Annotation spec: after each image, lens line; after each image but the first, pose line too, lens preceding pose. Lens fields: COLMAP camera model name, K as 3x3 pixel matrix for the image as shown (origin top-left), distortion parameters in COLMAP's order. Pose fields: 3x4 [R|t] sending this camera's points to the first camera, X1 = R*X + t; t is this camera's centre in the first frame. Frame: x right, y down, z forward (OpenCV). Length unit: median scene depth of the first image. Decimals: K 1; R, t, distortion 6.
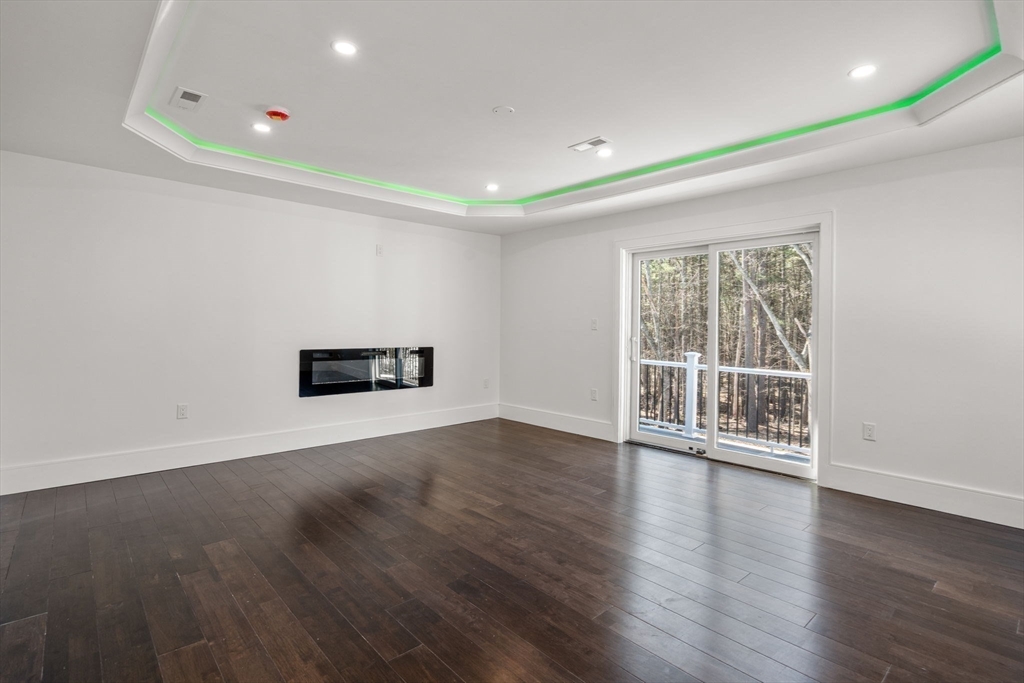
lens RADIAL K [[494.1, 0, 512.0], [0, 494.1, 341.5], [0, 0, 1]] dist [0.001973, 0.000221]
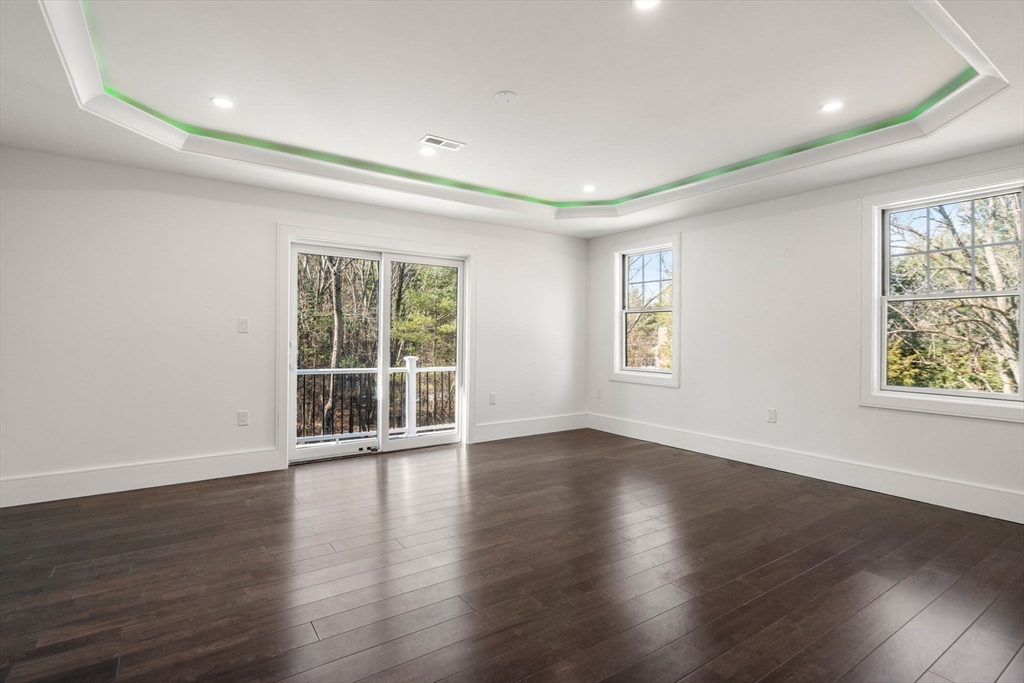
lens RADIAL K [[500.5, 0, 508.1], [0, 500.5, 350.3], [0, 0, 1]] dist [-0.001161, -0.000091]
pose [[0.139613, -0.040090, 0.989394, -0.629277], [0.021900, 0.999061, 0.037392, -0.019411], [-0.989964, 0.016447, 0.140360, 0.573690]]
